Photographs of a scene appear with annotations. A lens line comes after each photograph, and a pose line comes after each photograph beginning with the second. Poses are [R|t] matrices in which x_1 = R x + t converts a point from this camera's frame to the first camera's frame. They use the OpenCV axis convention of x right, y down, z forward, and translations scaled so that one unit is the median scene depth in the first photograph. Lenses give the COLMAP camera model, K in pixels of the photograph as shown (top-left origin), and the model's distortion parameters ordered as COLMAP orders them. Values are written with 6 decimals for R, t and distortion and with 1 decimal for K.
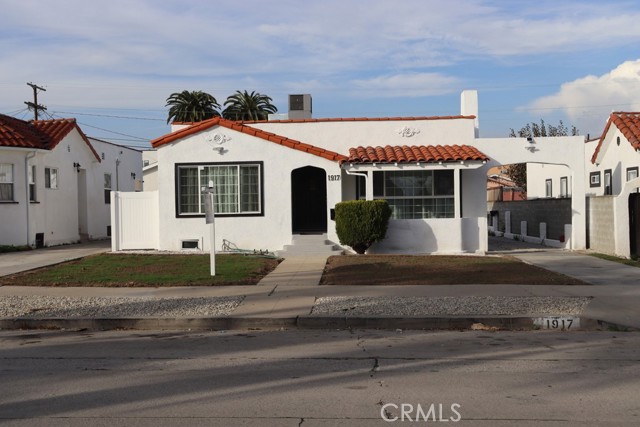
lens RADIAL K [[758.0, 0, 315.8], [0, 758.0, 214.7], [0, 0, 1]] dist [-0.003278, 0.000000]
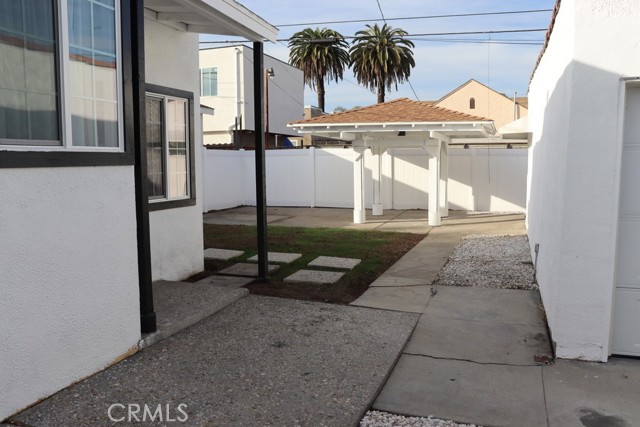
lens RADIAL K [[542.5, 0, 321.2], [0, 542.5, 219.8], [0, 0, 1]] dist [-0.157391, 0.147858]
pose [[0.956473, 0.034083, -0.289825, 0.121057], [-0.005425, 0.995061, 0.099114, -0.015948], [0.291772, -0.093228, 0.951934, 1.693710]]
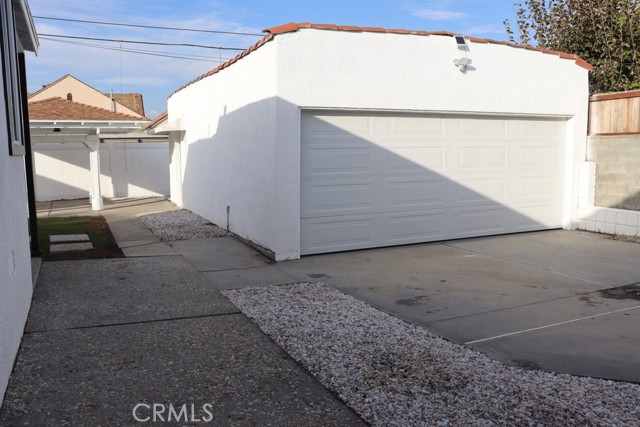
lens RADIAL K [[542.5, 0, 317.6], [0, 542.5, 216.7], [0, 0, 1]] dist [-0.157391, 0.147858]
pose [[0.891415, -0.053102, 0.450066, 0.025339], [0.005742, 0.994355, 0.105949, -0.013244], [-0.453151, -0.091860, 0.886688, 1.585493]]
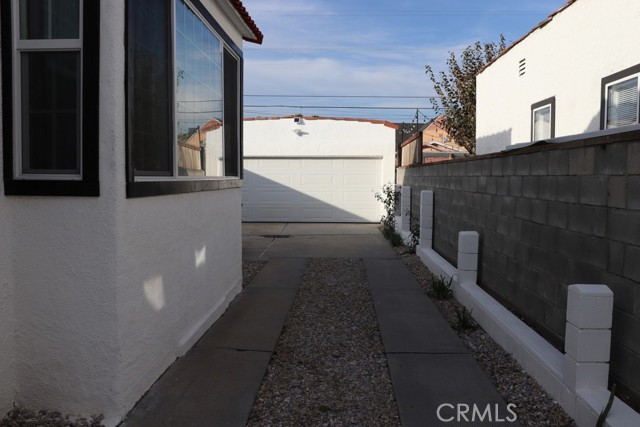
lens RADIAL K [[542.5, 0, 320.8], [0, 542.5, 214.8], [0, 0, 1]] dist [-0.157391, 0.147858]
pose [[0.999768, 0.020831, 0.005489, 0.310342], [-0.021133, 0.997832, 0.062335, -0.012484], [-0.004179, -0.062437, 0.998040, 1.140730]]
